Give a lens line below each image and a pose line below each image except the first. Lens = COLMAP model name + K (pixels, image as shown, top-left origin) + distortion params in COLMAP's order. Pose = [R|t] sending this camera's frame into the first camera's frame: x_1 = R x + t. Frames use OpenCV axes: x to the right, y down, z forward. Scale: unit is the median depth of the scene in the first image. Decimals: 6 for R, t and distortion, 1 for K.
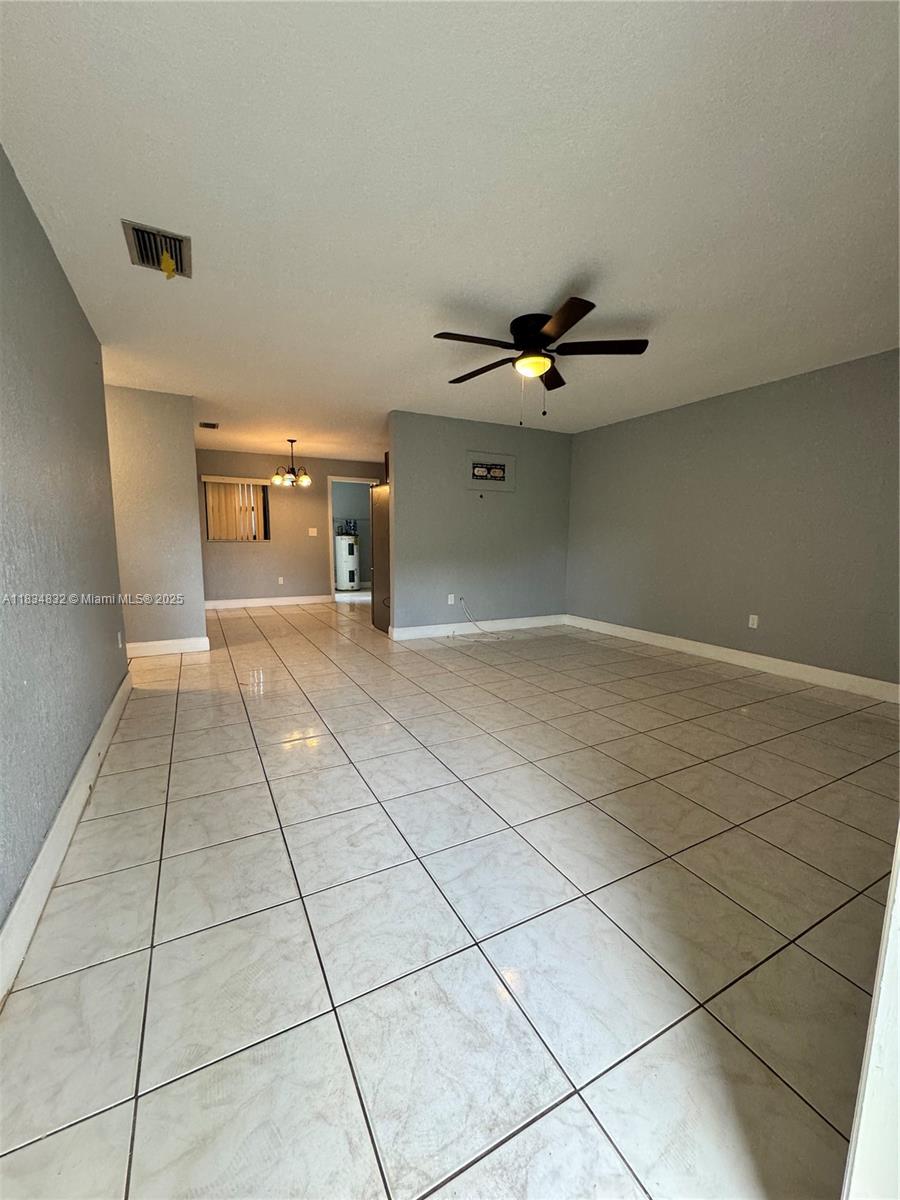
lens RADIAL K [[478.6, 0, 446.3], [0, 478.6, 602.9], [0, 0, 1]] dist [0.002225, 0.000422]
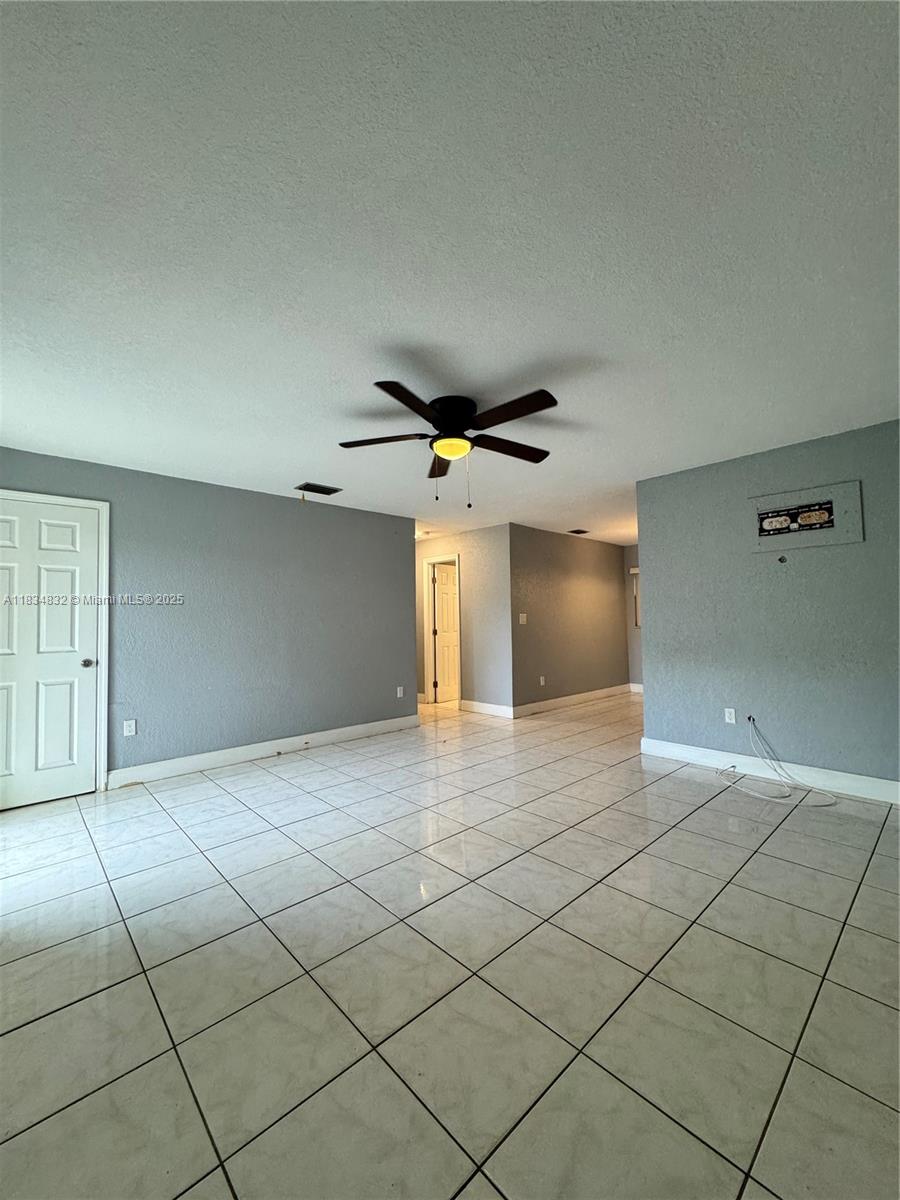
lens RADIAL K [[478.6, 0, 451.5], [0, 478.6, 601.6], [0, 0, 1]] dist [0.002225, 0.000422]
pose [[0.255898, -0.053877, -0.965201, 1.373591], [-0.112507, 0.990001, -0.085089, -0.157901], [0.960134, 0.130366, 0.247278, 1.043219]]
